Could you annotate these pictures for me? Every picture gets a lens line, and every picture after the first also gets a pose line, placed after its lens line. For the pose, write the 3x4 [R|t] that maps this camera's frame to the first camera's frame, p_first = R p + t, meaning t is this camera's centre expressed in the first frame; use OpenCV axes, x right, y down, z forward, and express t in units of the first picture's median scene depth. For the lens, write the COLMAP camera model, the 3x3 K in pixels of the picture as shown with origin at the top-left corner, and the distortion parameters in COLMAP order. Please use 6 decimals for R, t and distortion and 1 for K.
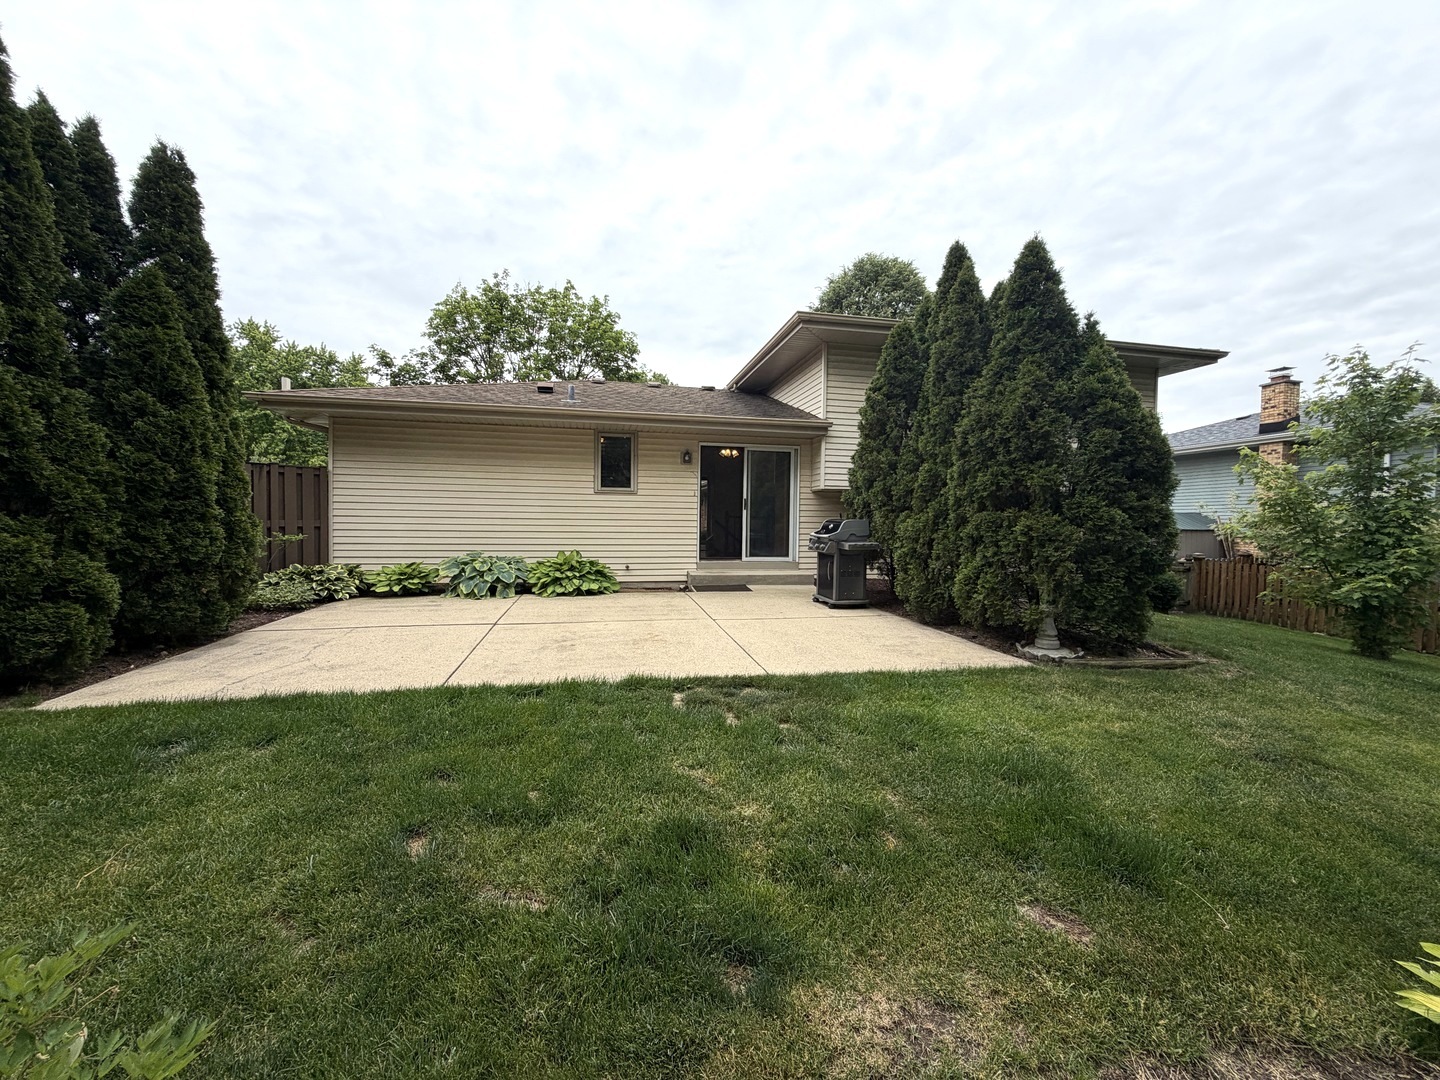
lens RADIAL K [[574.5, 0, 722.7], [0, 574.5, 544.0], [0, 0, 1]] dist [0.002564, 0.000131]
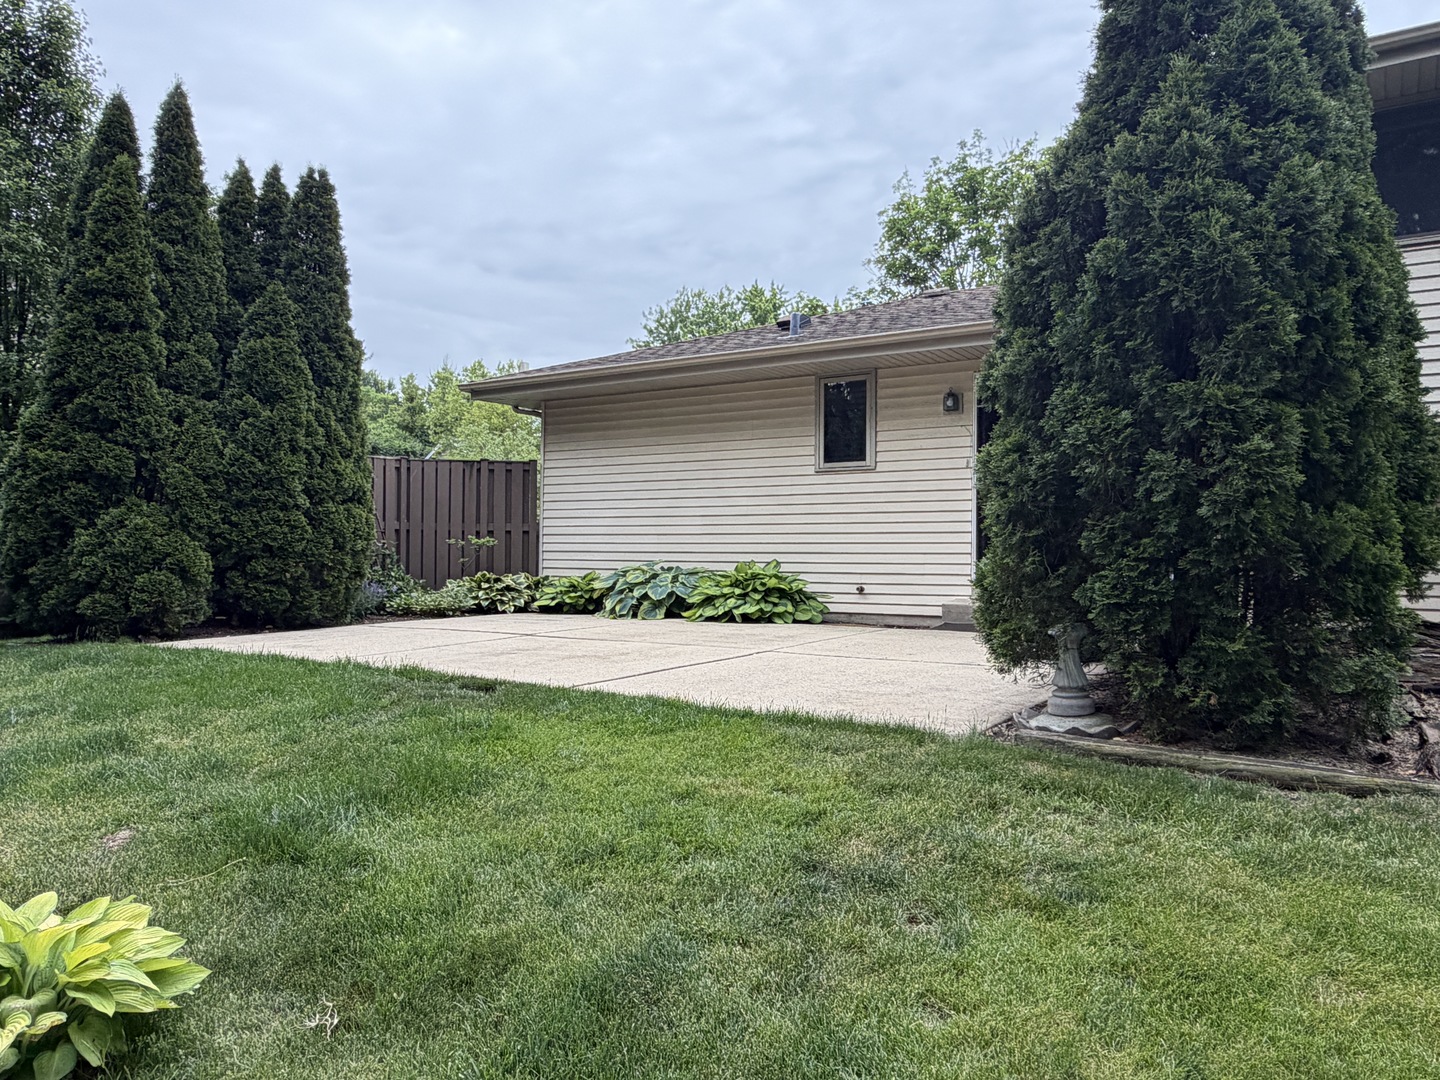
lens RADIAL K [[1050.7, 0, 716.9], [0, 1050.7, 544.6], [0, 0, 1]] dist [0.004961, 0.000627]
pose [[0.706606, -0.014766, -0.707453, 0.631277], [-0.023929, 0.998712, -0.044745, 0.055984], [0.707202, 0.048546, 0.705343, 0.114539]]
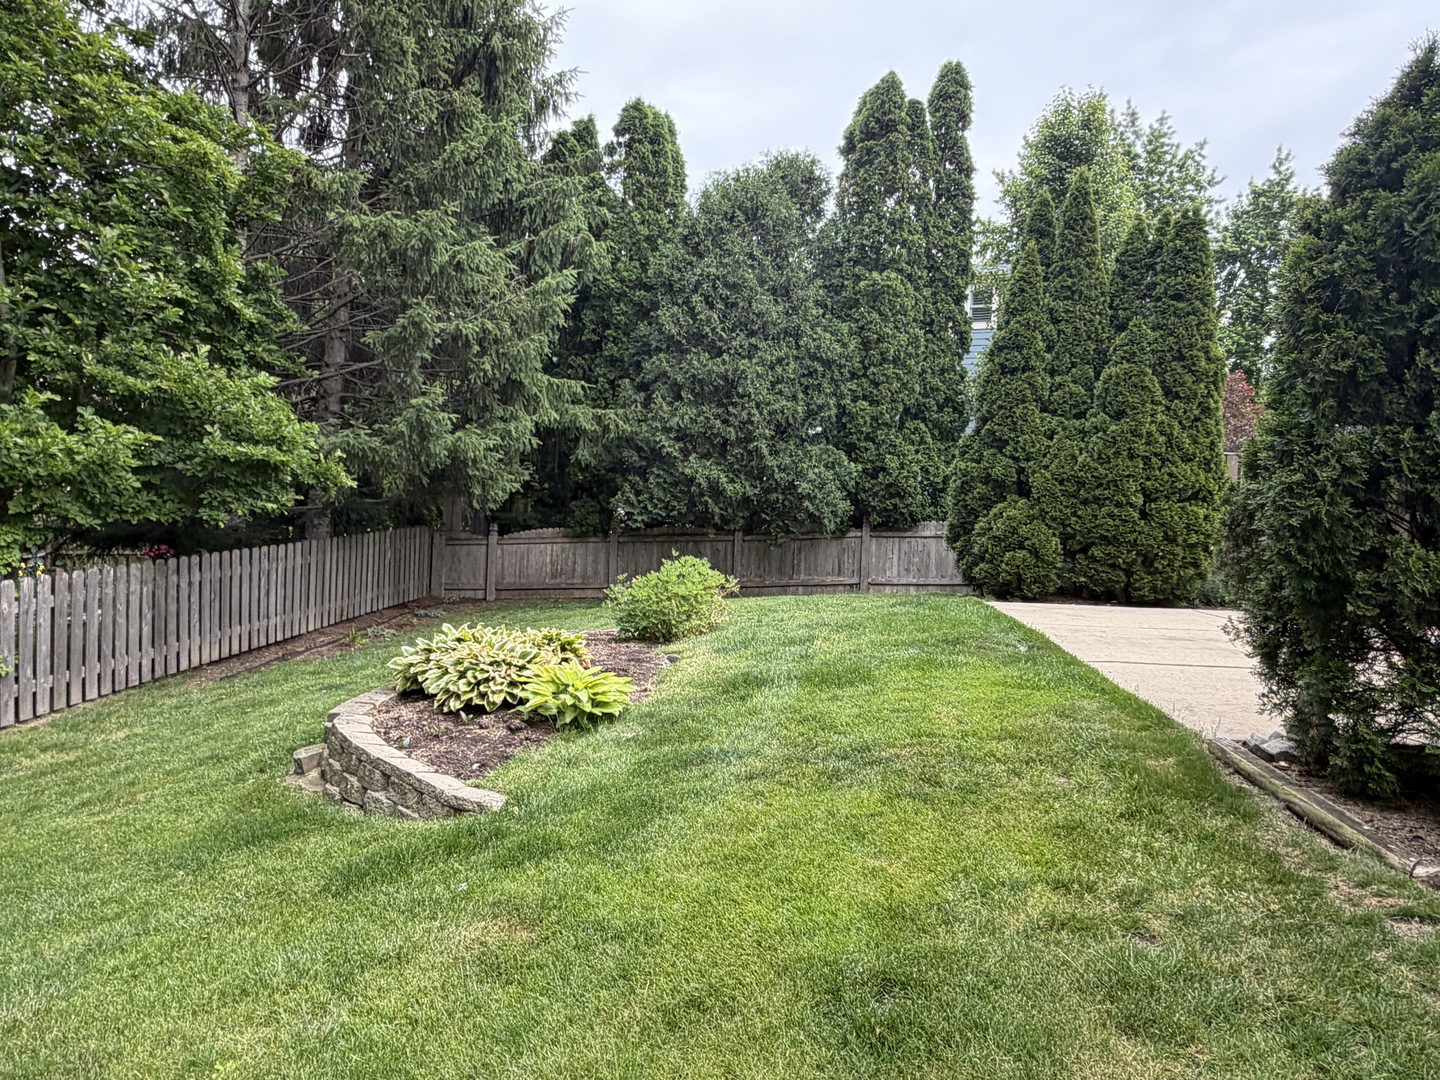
lens RADIAL K [[1050.7, 0, 718.5], [0, 1050.7, 540.6], [0, 0, 1]] dist [0.004961, 0.000627]
pose [[-0.299371, 0.011415, -0.954068, 0.989321], [-0.088463, 0.995289, 0.039667, 0.013594], [0.950027, 0.096275, -0.296951, 0.511564]]
